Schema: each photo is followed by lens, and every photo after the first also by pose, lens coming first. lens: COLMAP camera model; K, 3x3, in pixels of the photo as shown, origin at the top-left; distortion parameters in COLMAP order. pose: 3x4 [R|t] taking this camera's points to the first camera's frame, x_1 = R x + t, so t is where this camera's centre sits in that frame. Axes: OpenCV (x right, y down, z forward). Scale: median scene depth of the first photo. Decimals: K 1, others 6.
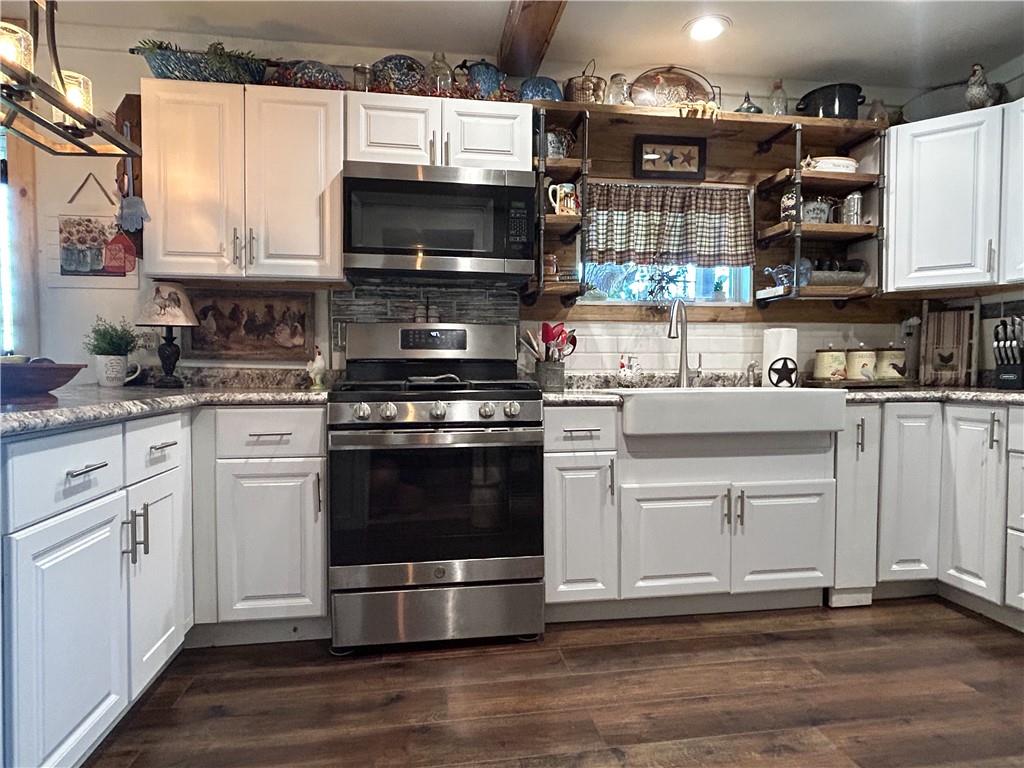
lens RADIAL K [[597.6, 0, 488.7], [0, 597.6, 386.1], [0, 0, 1]] dist [-0.015062, 0.005972]
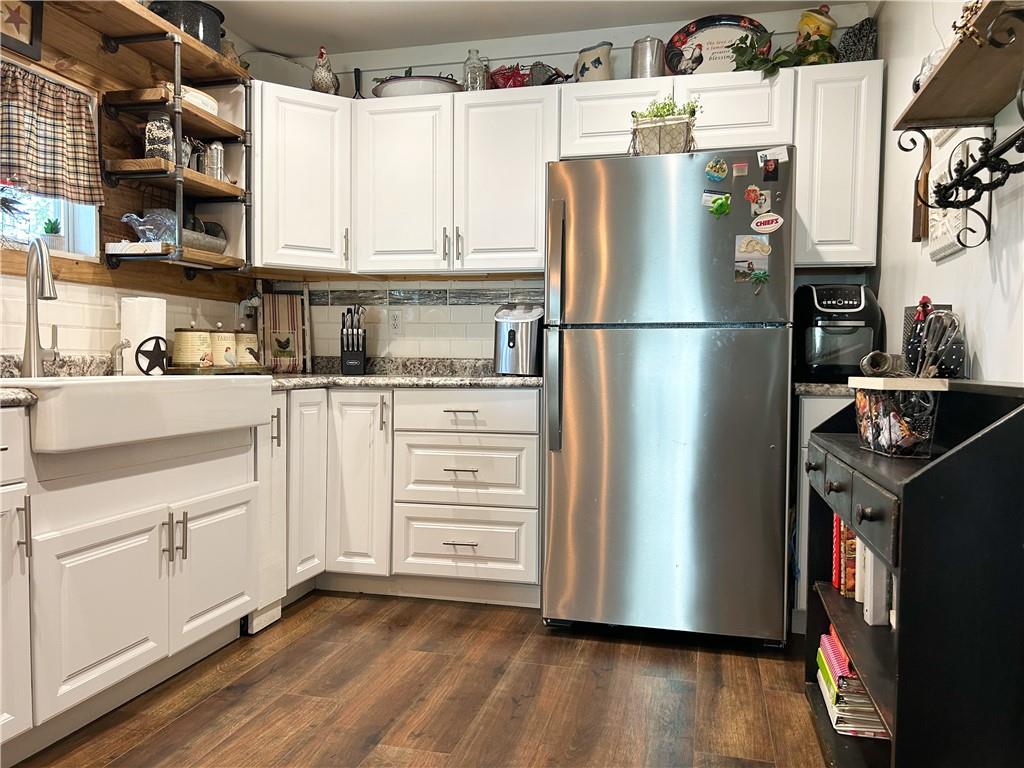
lens RADIAL K [[787.1, 0, 509.5], [0, 787.1, 385.6], [0, 0, 1]] dist [0.058572, -0.061106]
pose [[0.371611, -0.021840, 0.928132, -0.317012], [0.017024, 0.999715, 0.016708, 0.006239], [-0.928232, 0.009592, 0.371877, 0.231044]]
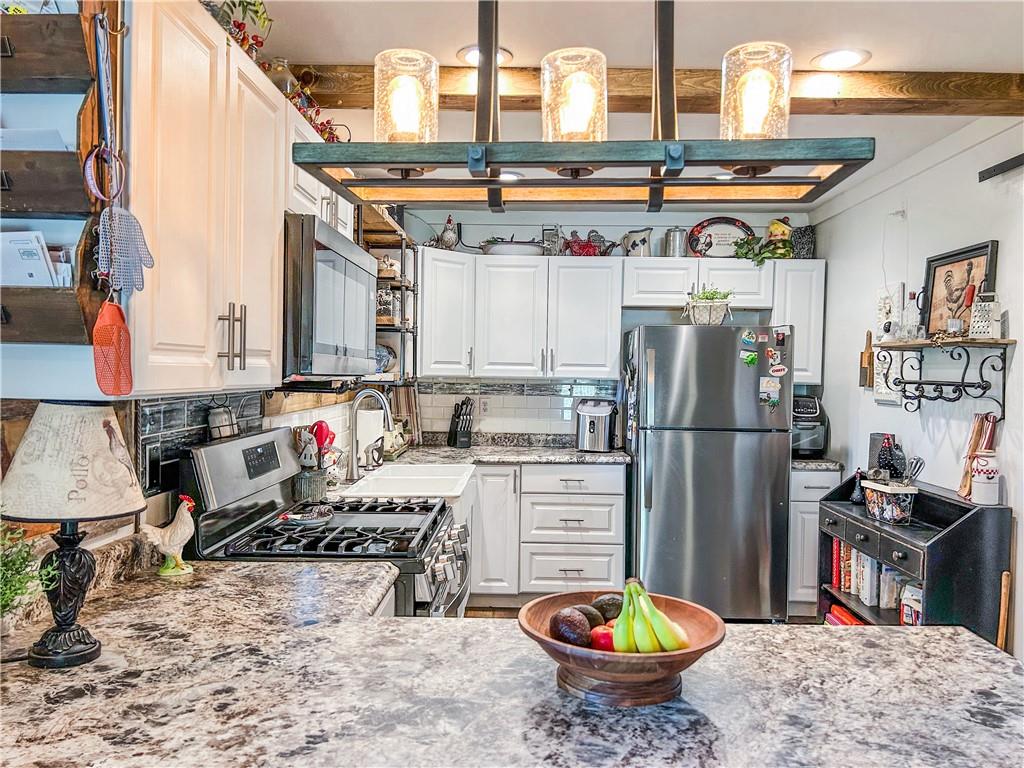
lens RADIAL K [[787.1, 0, 516.0], [0, 787.1, 383.6], [0, 0, 1]] dist [0.058572, -0.061106]
pose [[0.164855, -0.008695, 0.986280, -1.006316], [0.012625, 0.999898, 0.006705, -0.166932], [-0.986237, 0.011347, 0.164948, 0.569990]]
